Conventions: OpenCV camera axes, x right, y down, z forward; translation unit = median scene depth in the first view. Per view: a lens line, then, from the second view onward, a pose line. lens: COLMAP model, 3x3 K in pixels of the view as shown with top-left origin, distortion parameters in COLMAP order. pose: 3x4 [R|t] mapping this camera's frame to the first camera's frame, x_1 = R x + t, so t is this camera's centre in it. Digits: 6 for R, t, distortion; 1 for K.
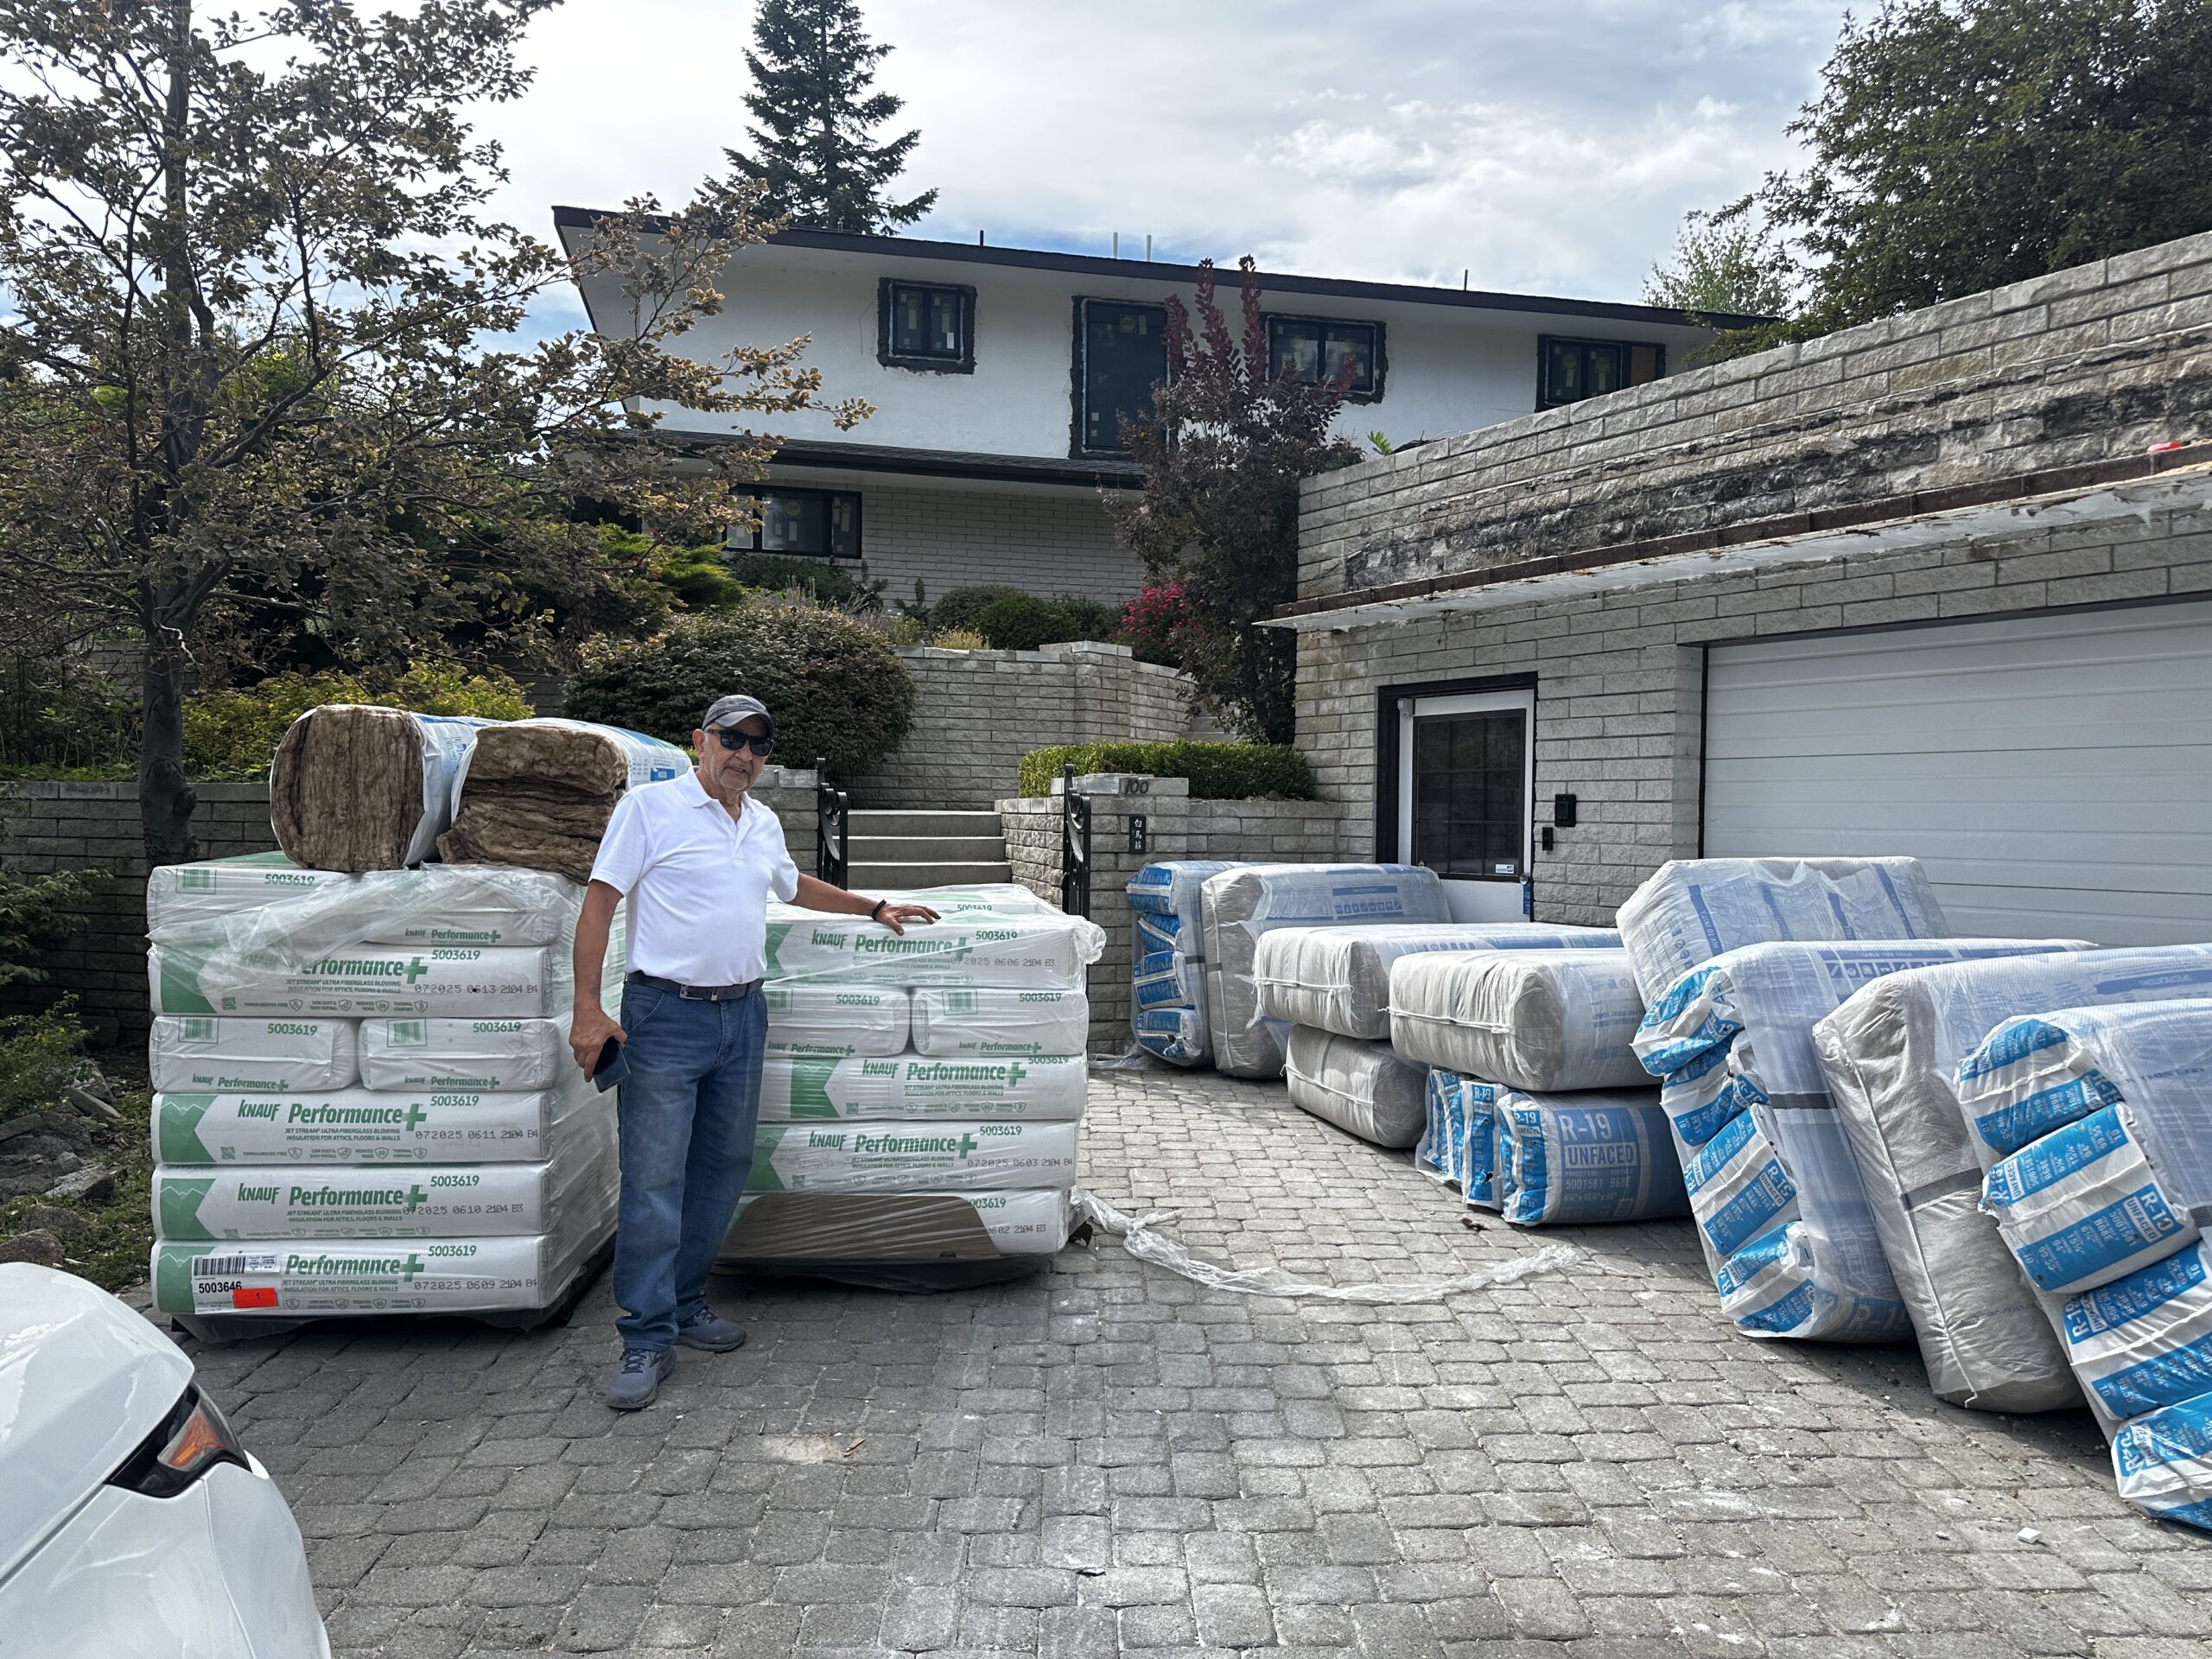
lens RADIAL K [[1561.8, 0, 1119.6], [0, 1561.8, 843.0], [0, 0, 1]] dist [0.060785, -0.068280]
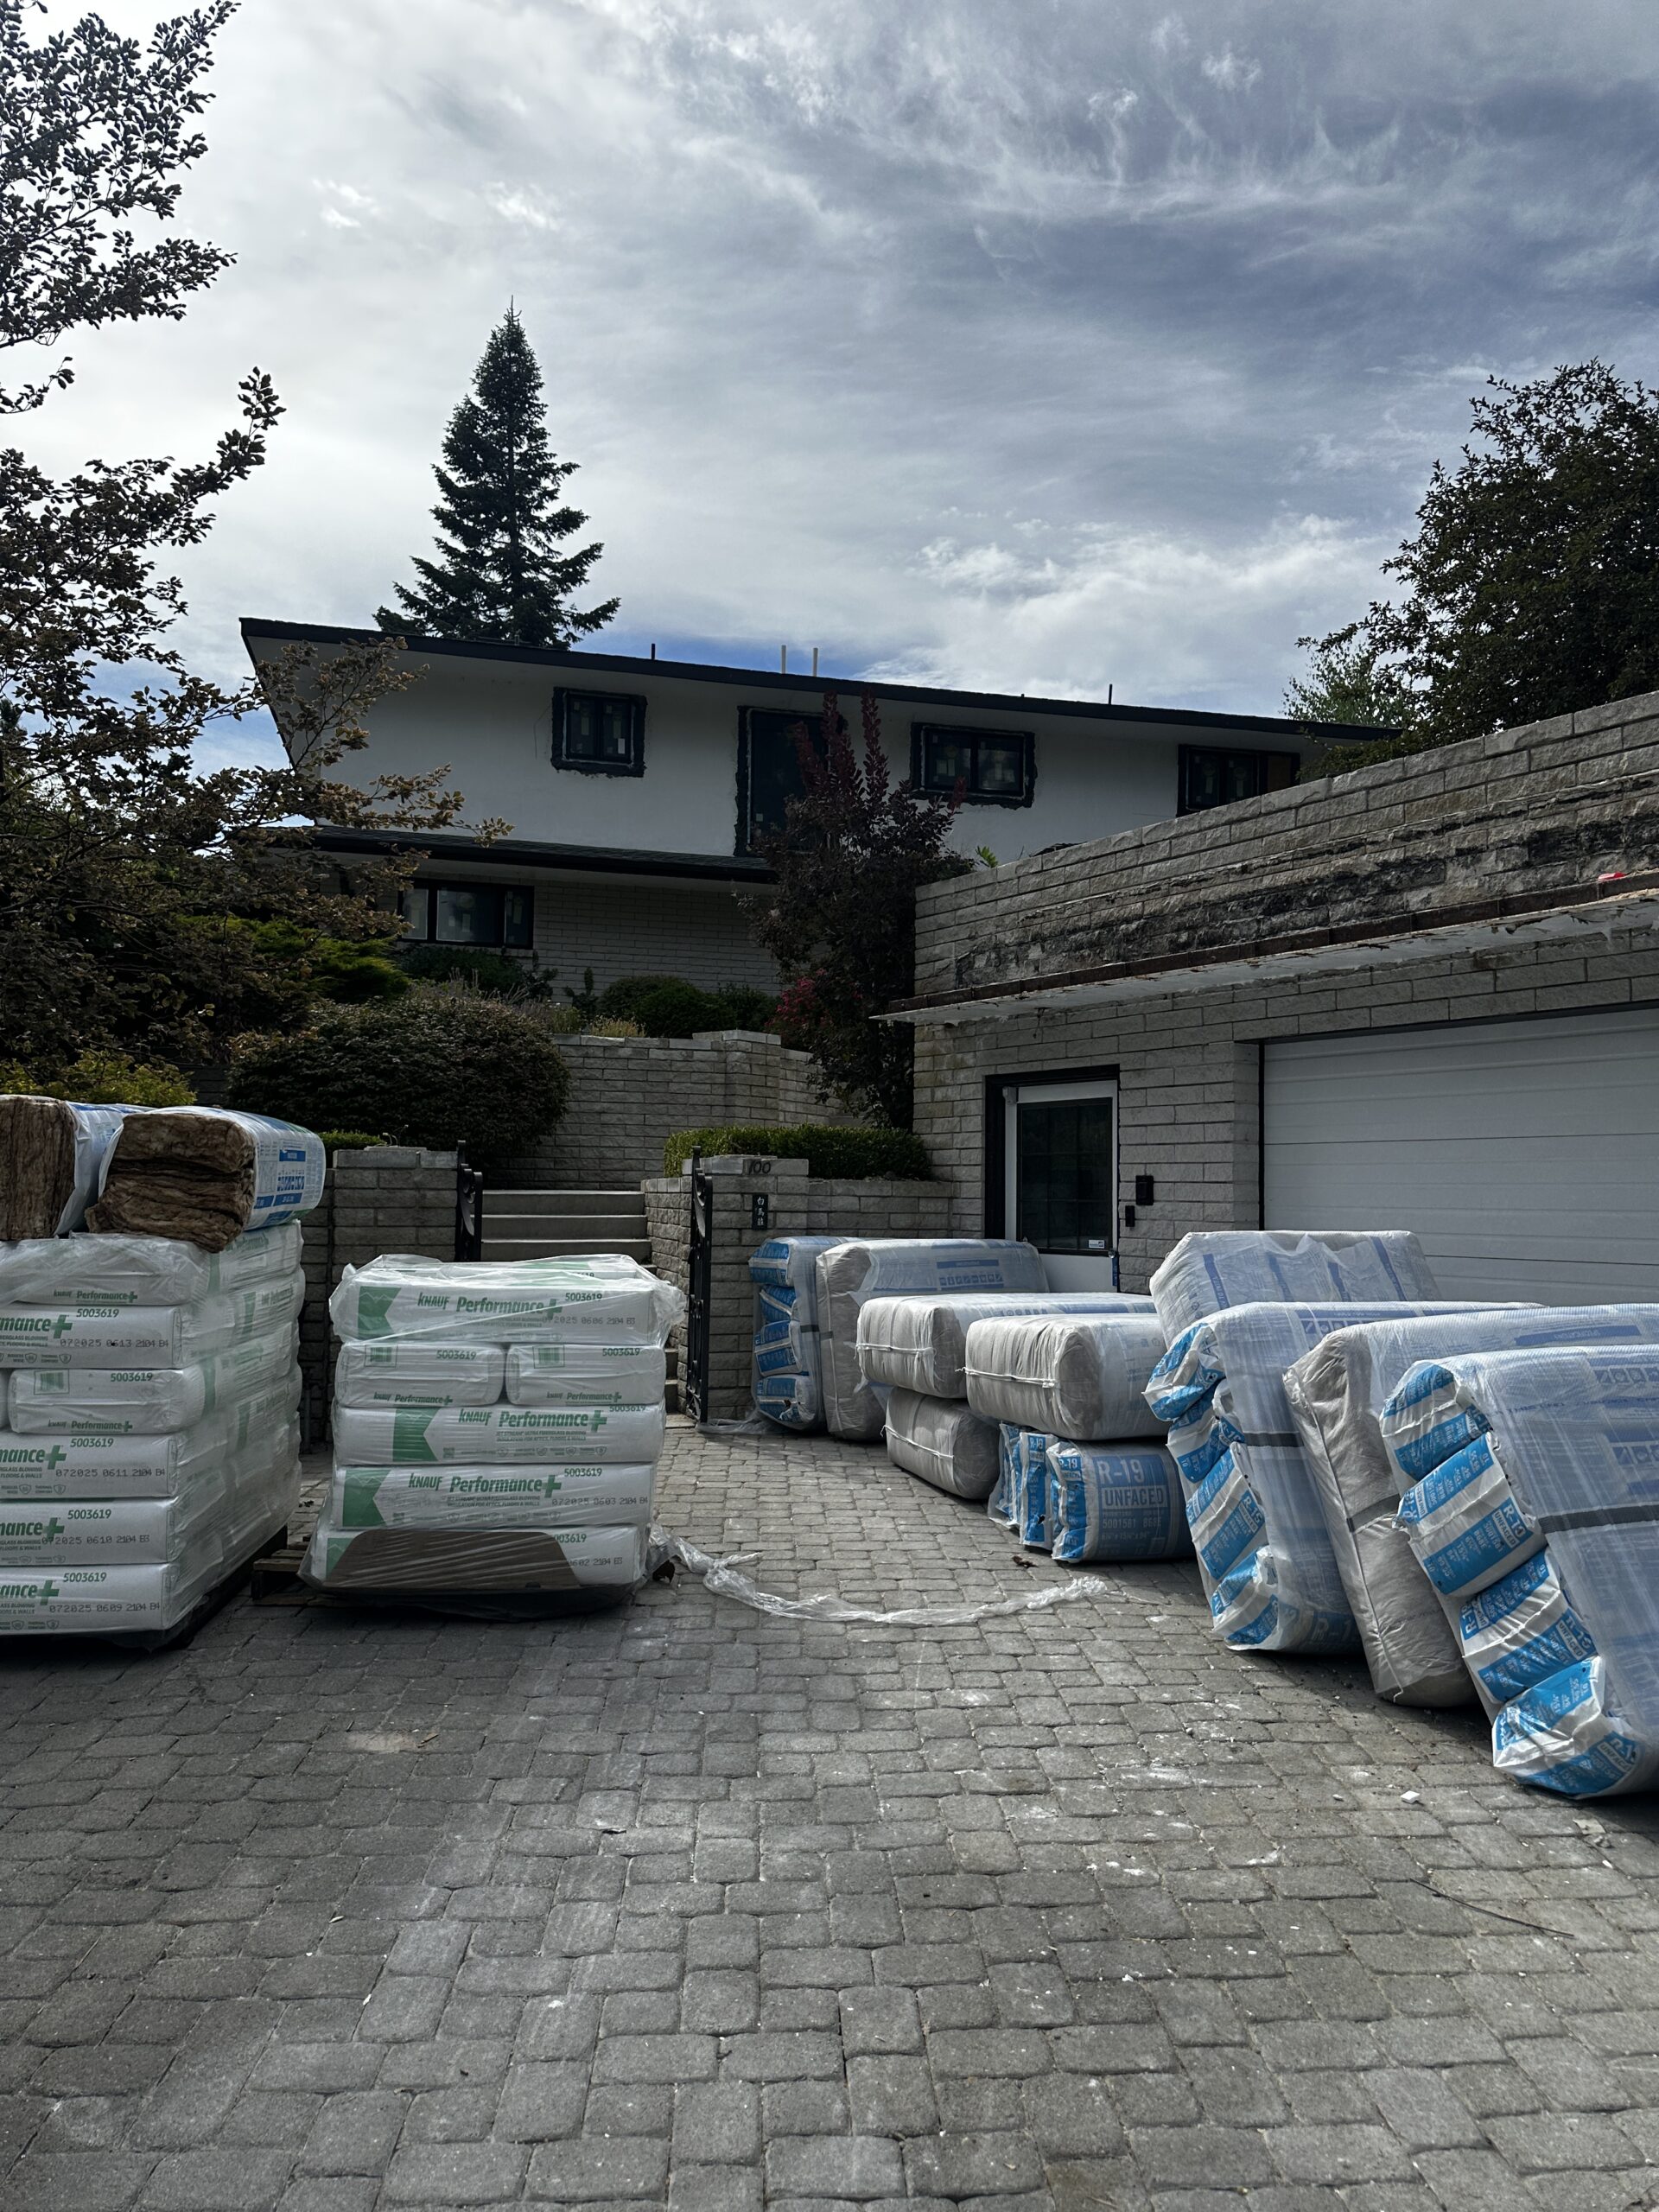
lens RADIAL K [[1561.8, 0, 841.9], [0, 1561.8, 1111.8], [0, 0, 1]] dist [0.060785, -0.068280]
pose [[0.999730, 0.002684, 0.023097, 0.066929], [-0.000989, 0.997323, -0.073111, 0.006107], [-0.023231, 0.073068, 0.997056, -0.119609]]
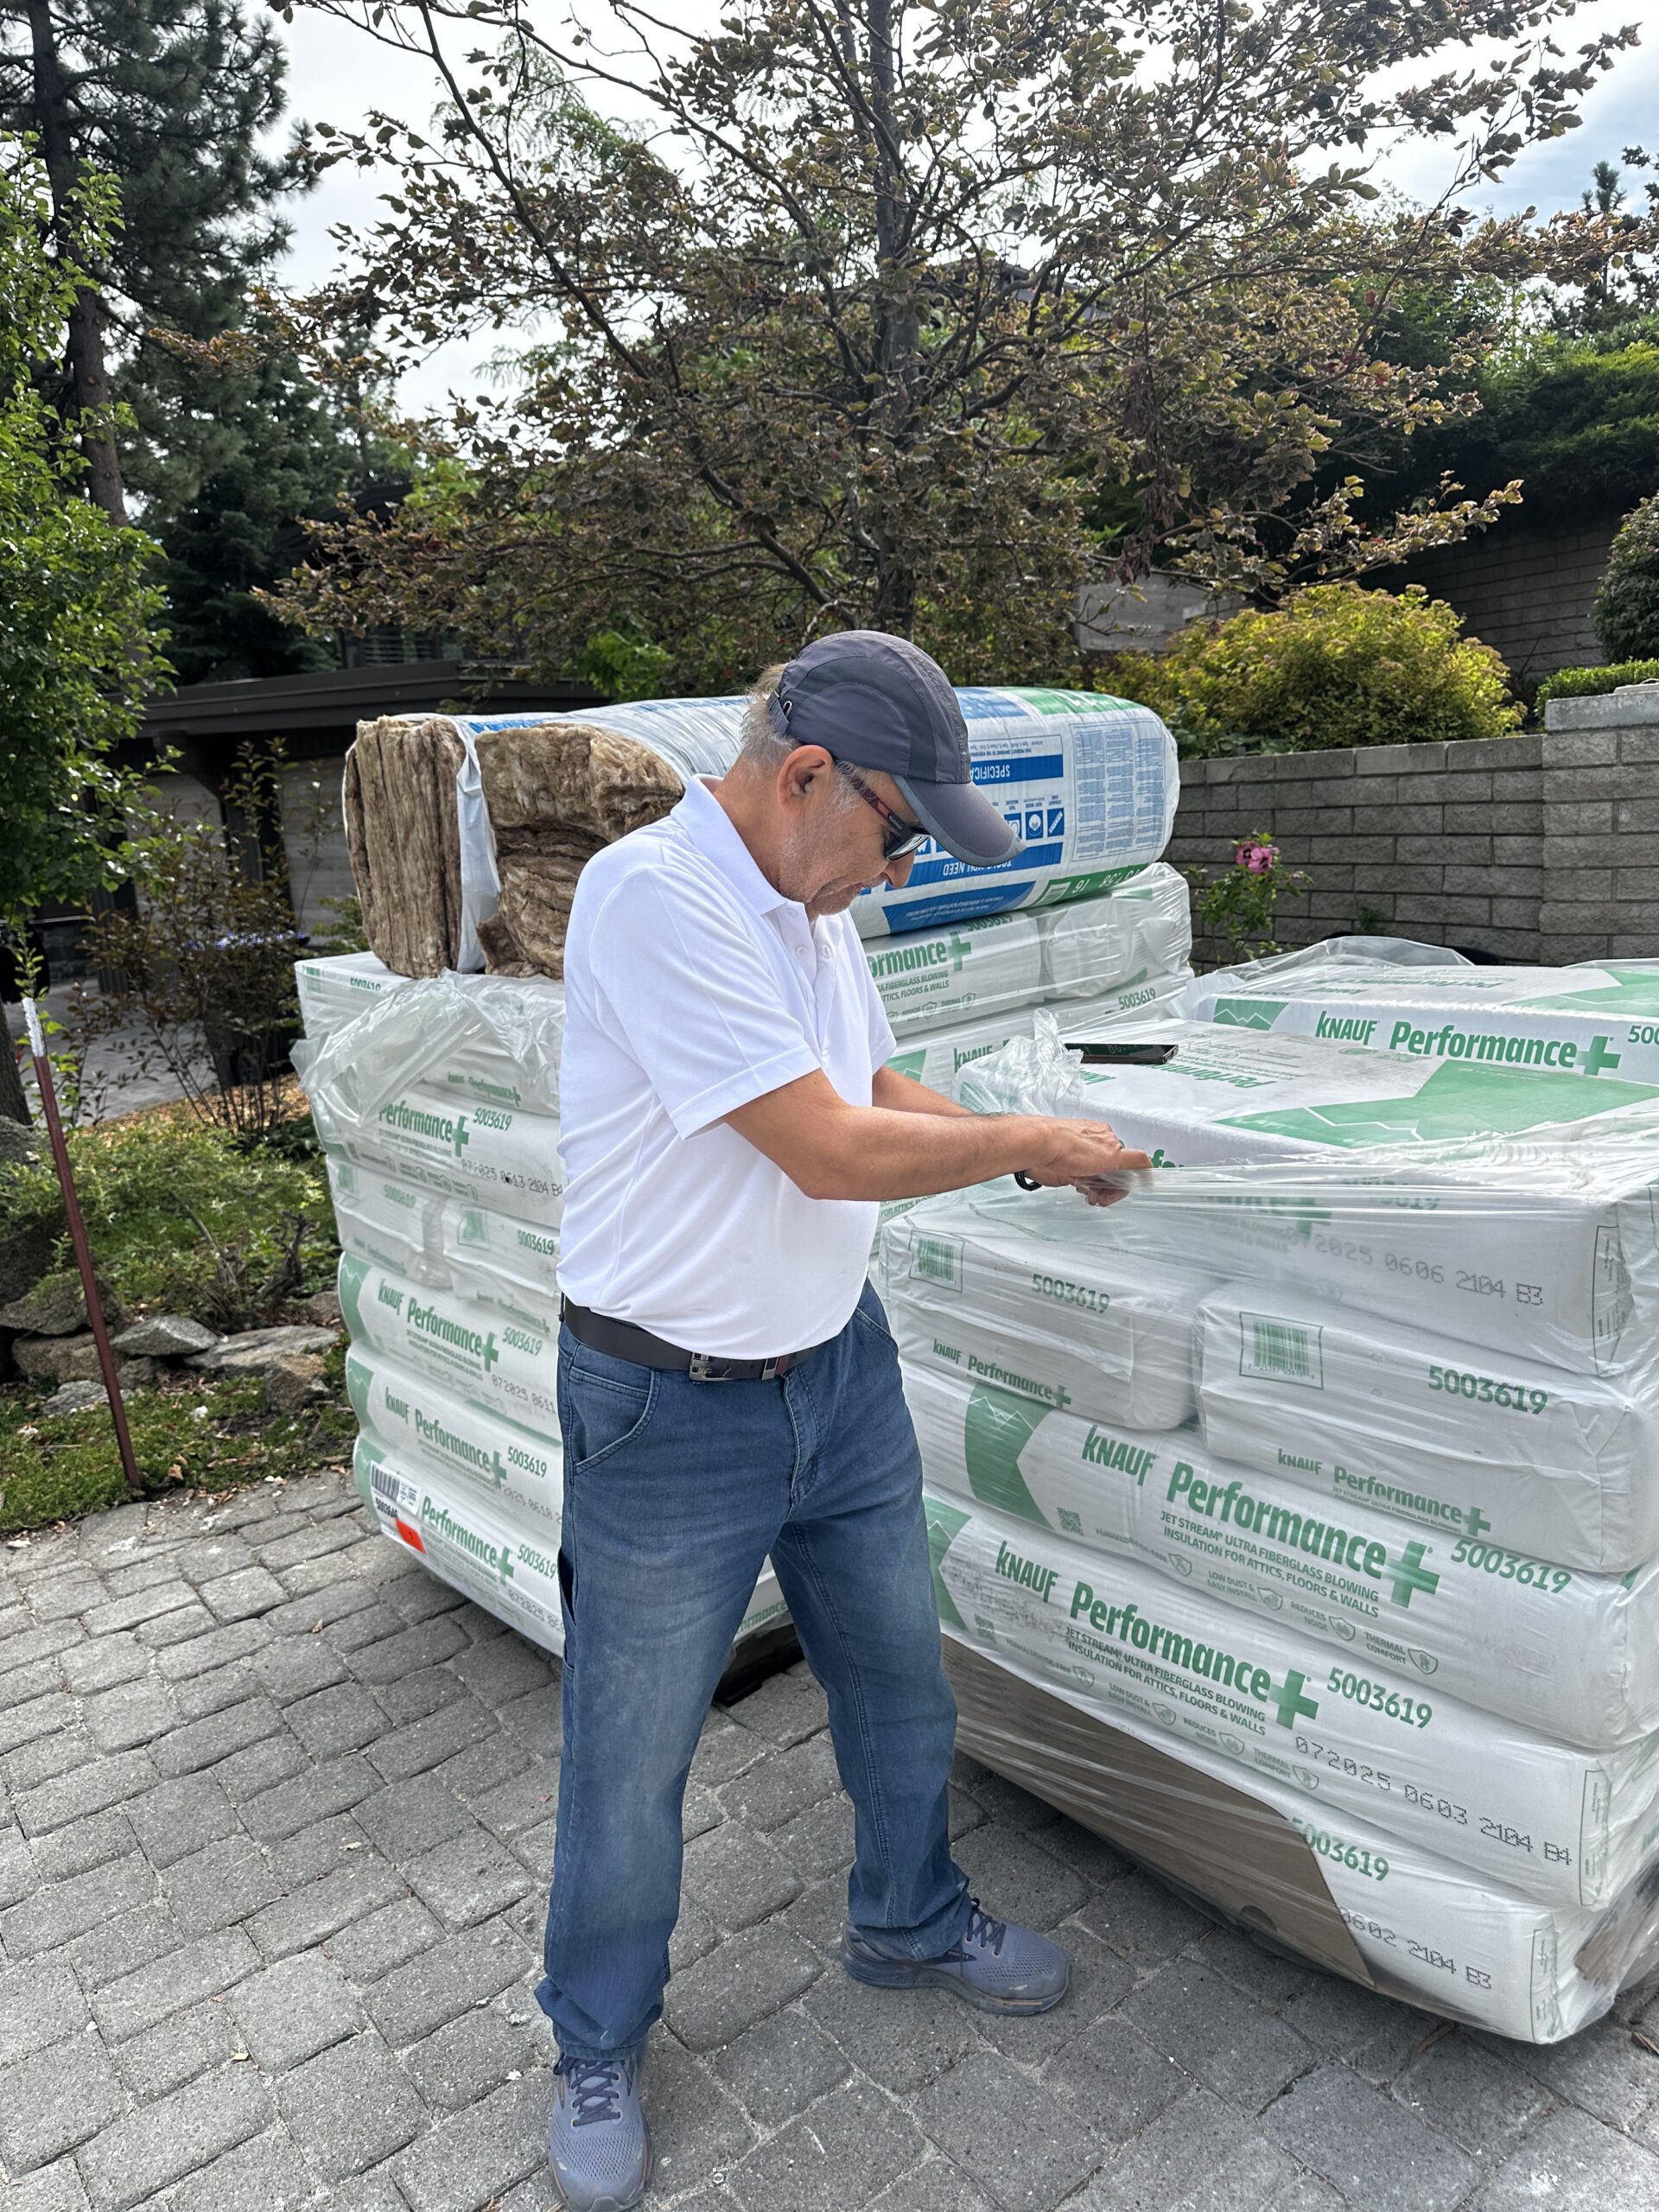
lens RADIAL K [[1561.8, 0, 832.4], [0, 1561.8, 1110.5], [0, 0, 1]] dist [0.060785, -0.068280]
pose [[0.582565, 0.115905, -0.804477, 0.111602], [0.057224, 0.981475, 0.182844, -0.027358], [0.810767, -0.152554, 0.565141, 0.559758]]
